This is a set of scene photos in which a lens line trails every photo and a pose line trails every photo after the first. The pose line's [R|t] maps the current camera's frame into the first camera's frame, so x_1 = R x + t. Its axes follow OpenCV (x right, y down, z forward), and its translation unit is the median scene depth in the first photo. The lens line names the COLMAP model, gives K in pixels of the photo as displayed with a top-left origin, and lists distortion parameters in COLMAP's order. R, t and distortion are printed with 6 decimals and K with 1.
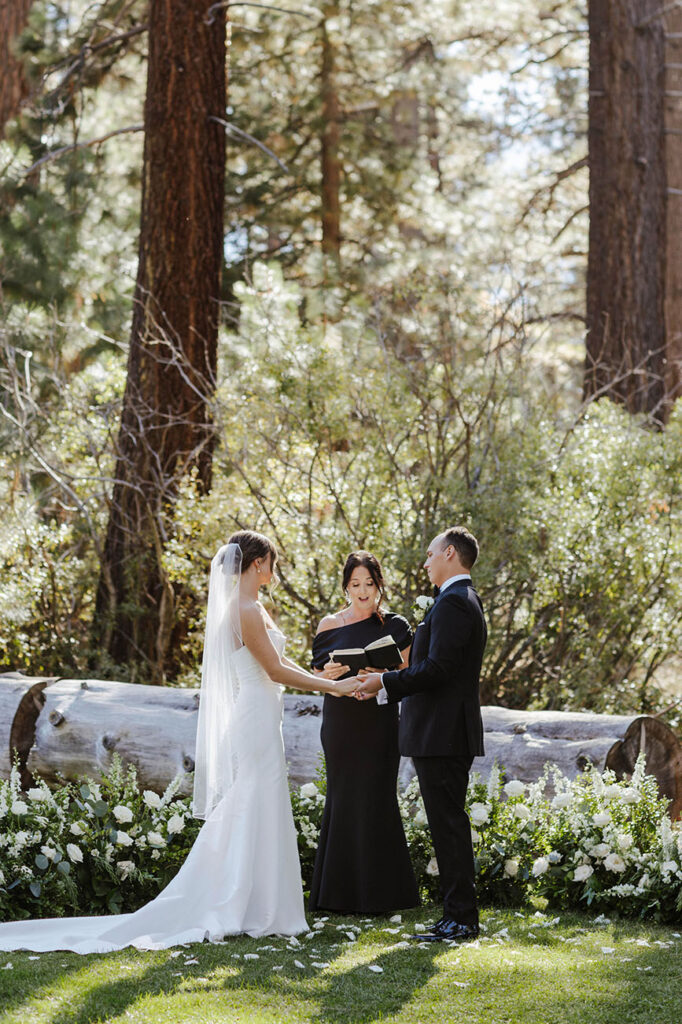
lens RADIAL K [[2652.4, 0, 341.0], [0, 2652.4, 512.0], [0, 0, 1]] dist [-0.041361, -0.339100]
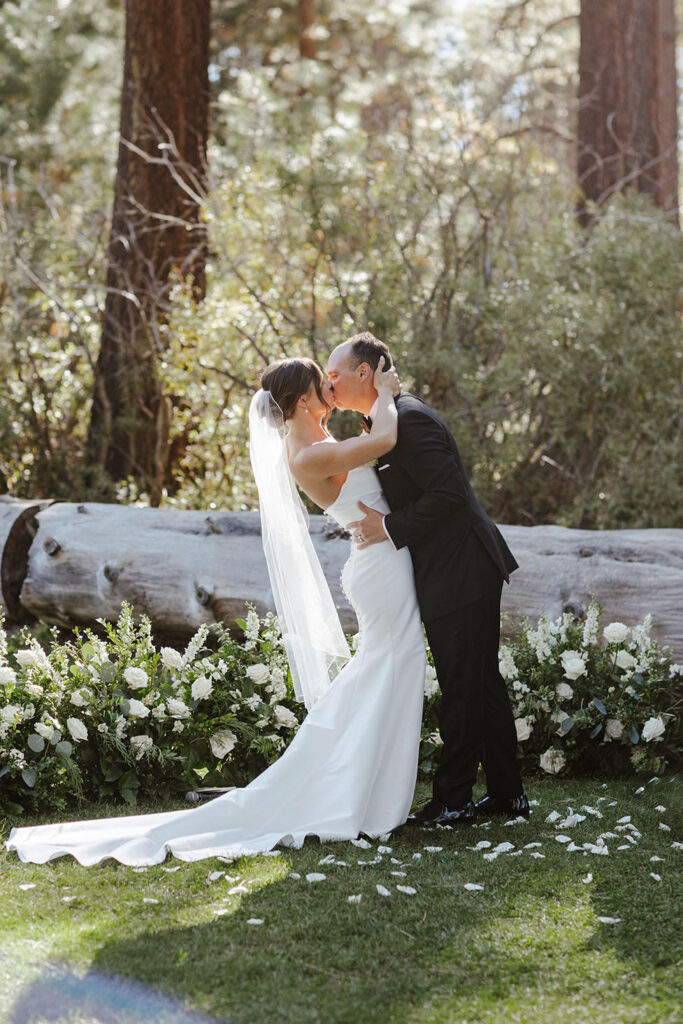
lens RADIAL K [[1962.5, 0, 341.5], [0, 1962.5, 512.0], [0, 0, 1]] dist [-0.028025, -0.100760]
pose [[0.999062, -0.023238, 0.036536, -0.033185], [0.020129, 0.996325, 0.083257, 0.012799], [-0.038336, -0.082443, 0.995858, 0.334930]]
